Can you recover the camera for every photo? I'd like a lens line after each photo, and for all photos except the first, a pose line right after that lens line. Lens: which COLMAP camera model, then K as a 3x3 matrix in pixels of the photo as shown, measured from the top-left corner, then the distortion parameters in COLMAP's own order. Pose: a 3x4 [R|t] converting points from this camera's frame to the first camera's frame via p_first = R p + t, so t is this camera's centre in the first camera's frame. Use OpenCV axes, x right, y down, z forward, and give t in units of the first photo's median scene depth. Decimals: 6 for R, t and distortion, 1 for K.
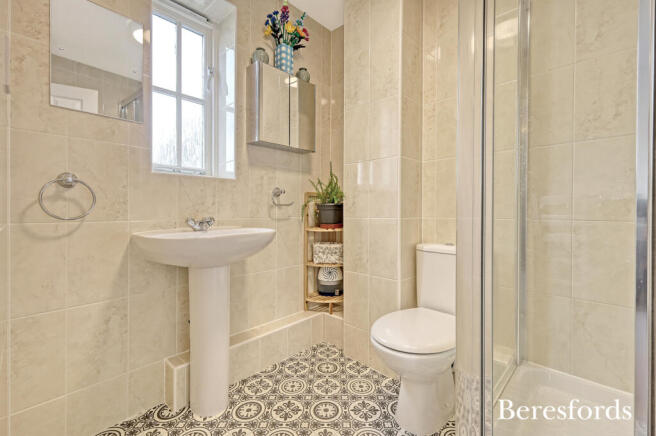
lens RADIAL K [[284.8, 0, 328.0], [0, 284.8, 218.0], [0, 0, 1]] dist [0.000449, 0.000027]
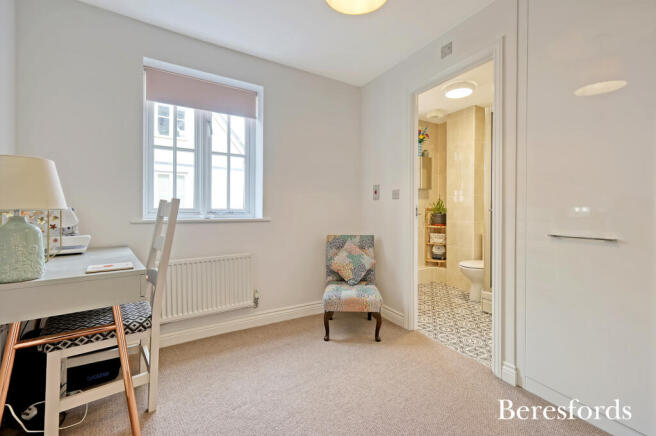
lens RADIAL K [[261.1, 0, 327.3], [0, 261.1, 215.0], [0, 0, 1]] dist [0.000990, 0.000046]
pose [[0.937205, 0.000180, -0.348778, -0.087919], [-0.000065, 1.000000, 0.000341, -0.041506], [0.348778, -0.000297, 0.937205, -1.002315]]
